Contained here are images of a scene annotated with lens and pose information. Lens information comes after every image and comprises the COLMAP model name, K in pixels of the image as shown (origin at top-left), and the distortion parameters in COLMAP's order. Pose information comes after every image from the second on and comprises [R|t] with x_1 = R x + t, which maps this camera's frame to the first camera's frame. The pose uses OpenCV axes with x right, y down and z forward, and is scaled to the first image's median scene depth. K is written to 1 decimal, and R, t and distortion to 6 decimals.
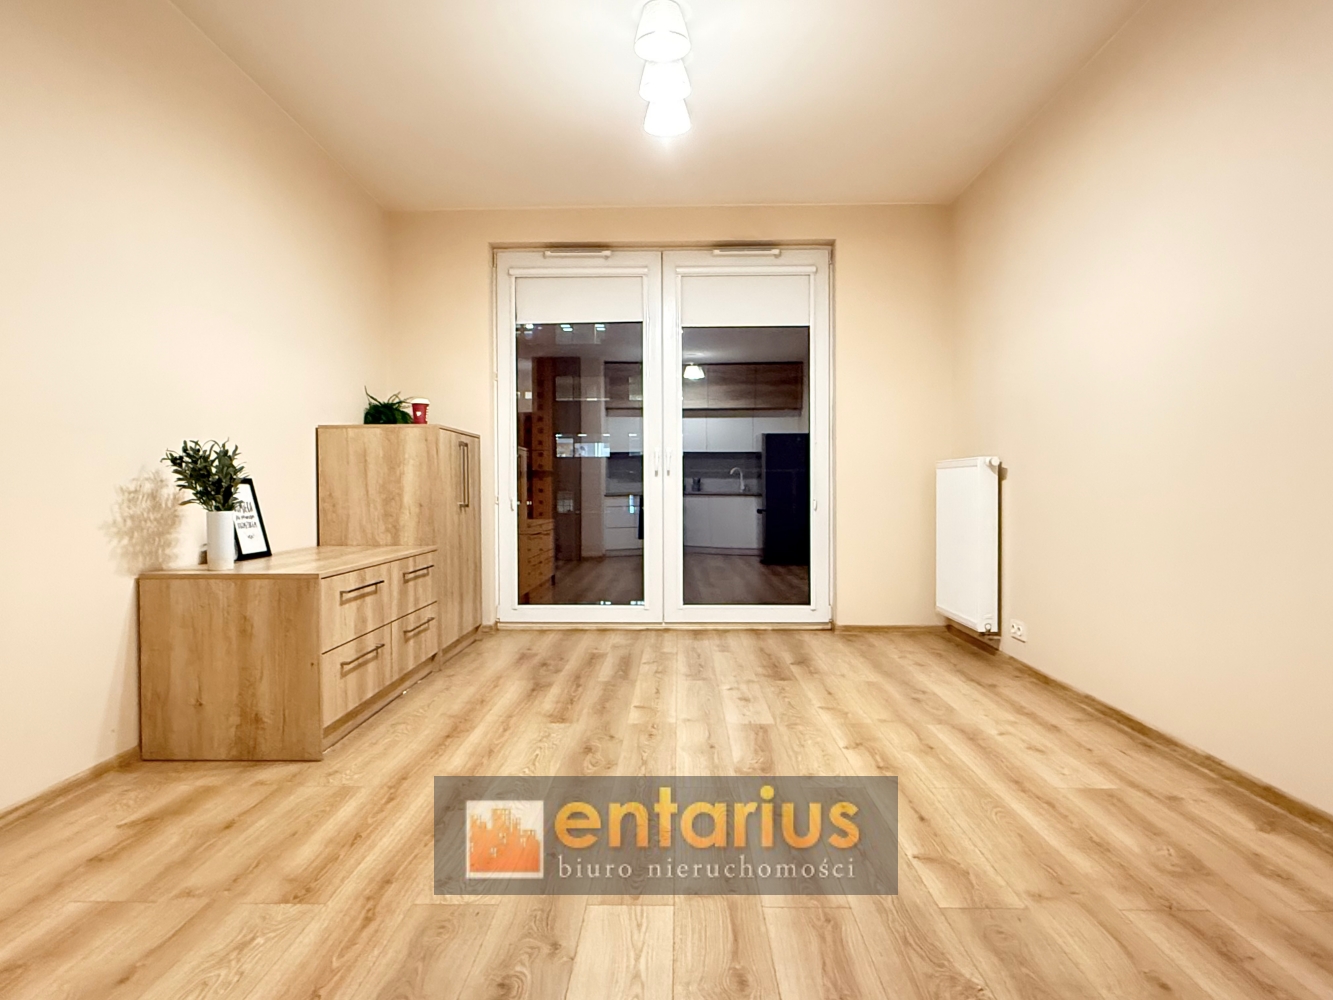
lens RADIAL K [[827.0, 0, 659.4], [0, 827.0, 501.1], [0, 0, 1]] dist [0.003210, 0.001642]
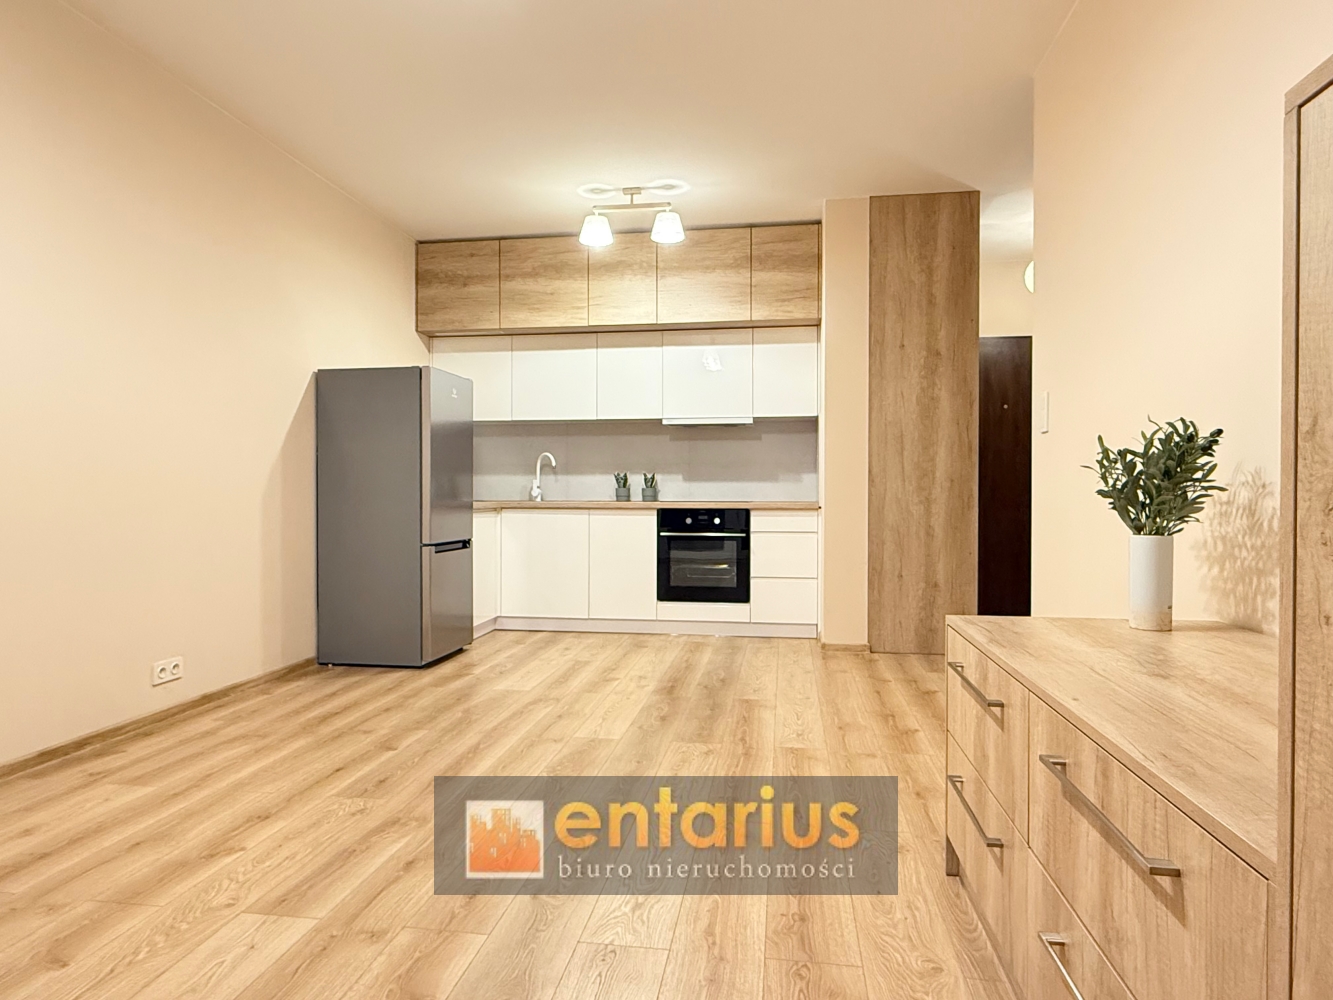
lens RADIAL K [[827.0, 0, 659.4], [0, 827.0, 501.1], [0, 0, 1]] dist [0.003210, 0.001642]
pose [[-0.991818, 0.002689, 0.127633, -0.223218], [0.005341, 0.999777, 0.020440, -0.026129], [-0.127550, 0.020954, -0.991611, 1.546351]]
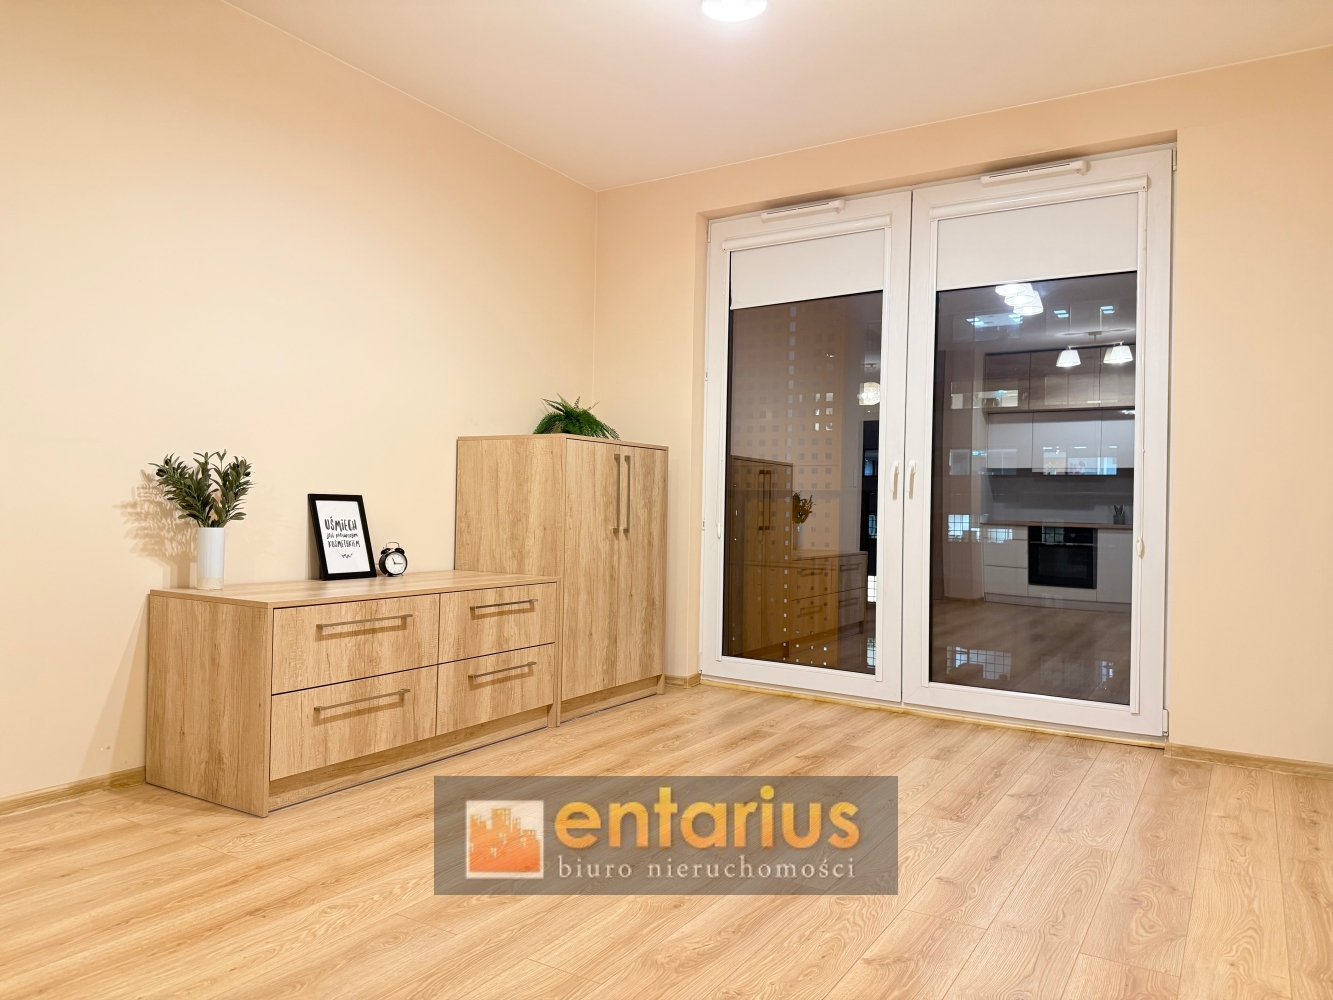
lens RADIAL K [[932.4, 0, 661.0], [0, 932.4, 504.5], [0, 0, 1]] dist [0.121619, -0.189240]
pose [[0.862170, 0.021272, -0.506173, 0.400290], [-0.031883, 0.999416, -0.012306, -0.015479], [0.505615, 0.026748, 0.862344, 0.299978]]
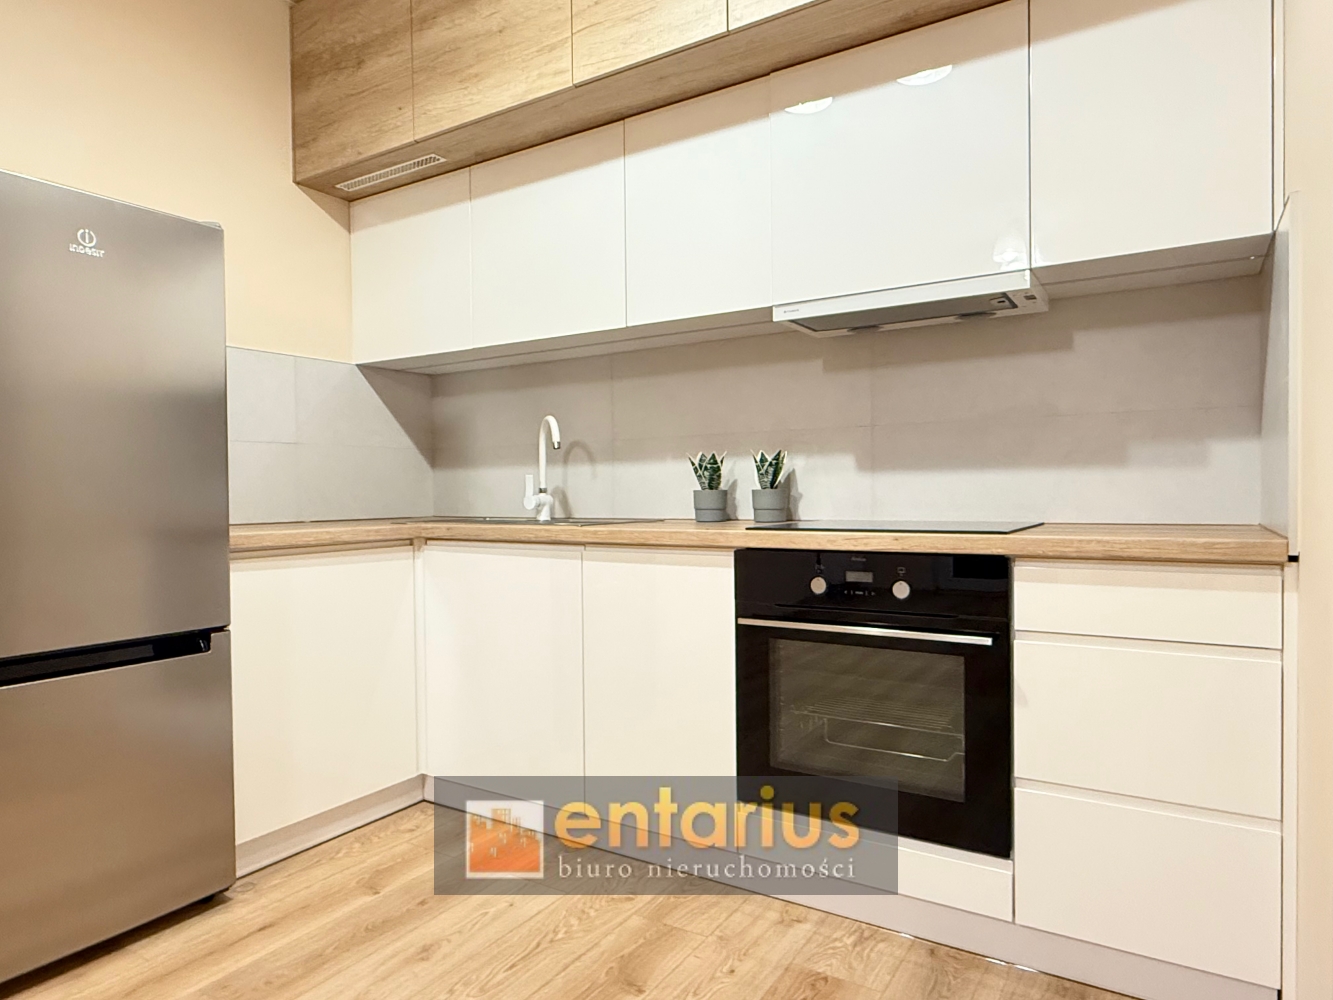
lens RADIAL K [[827.0, 0, 659.4], [0, 827.0, 501.1], [0, 0, 1]] dist [0.003210, 0.001642]
pose [[-0.859534, 0.009347, 0.510993, -0.267978], [0.022894, 0.999533, 0.020228, -0.024736], [-0.510566, 0.029085, -0.859347, 0.406590]]
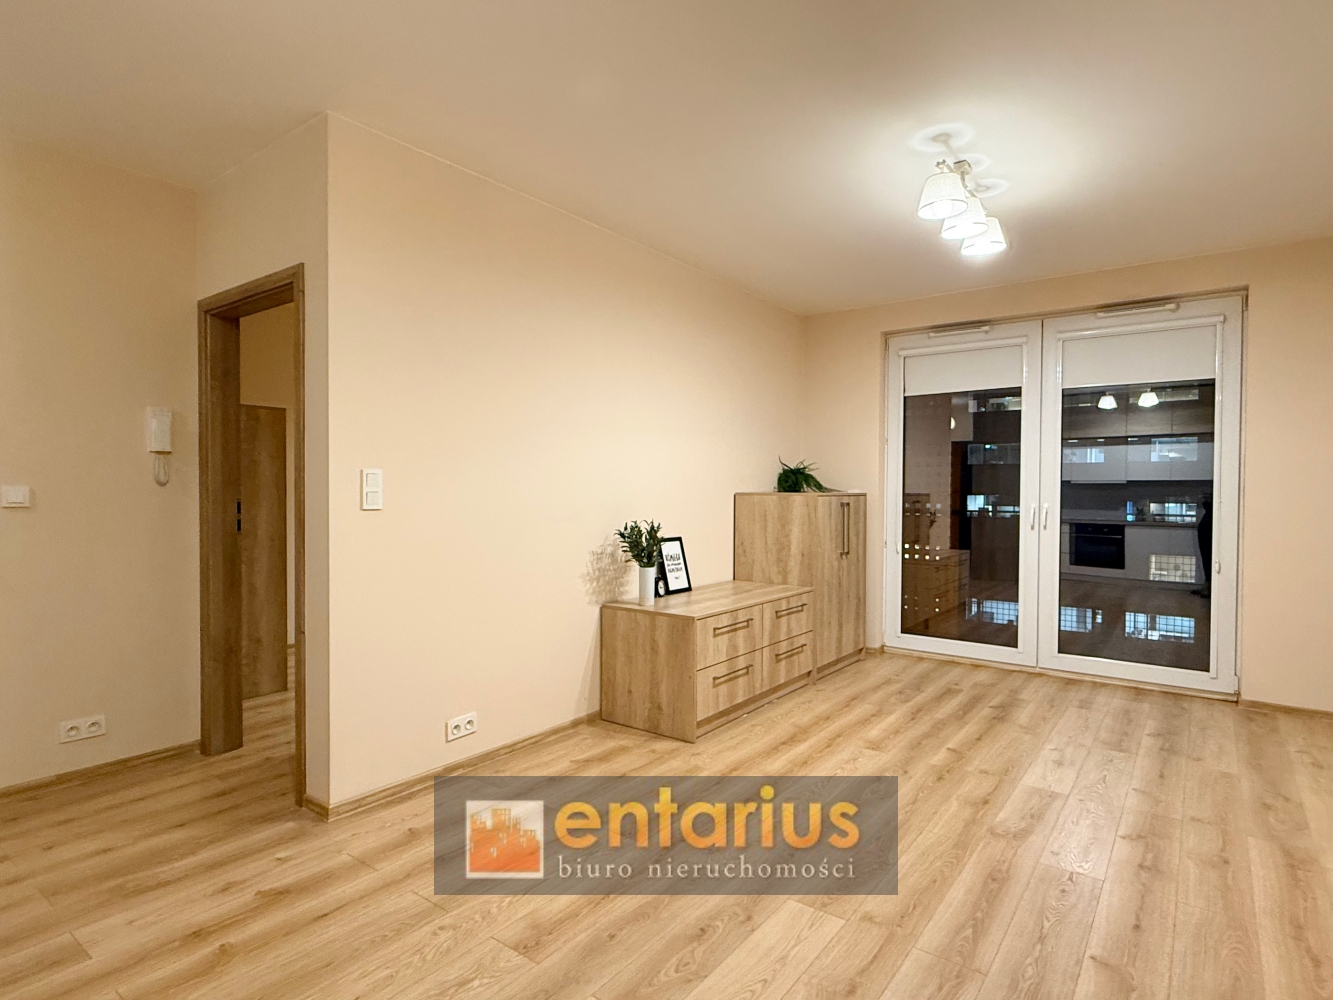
lens RADIAL K [[726.1, 0, 662.4], [0, 726.1, 505.1], [0, 0, 1]] dist [0.001935, 0.002907]
pose [[0.814483, 0.021663, -0.579783, 0.253450], [-0.016963, 0.999765, 0.013526, -0.112756], [0.579940, -0.001182, 0.814658, -0.077287]]
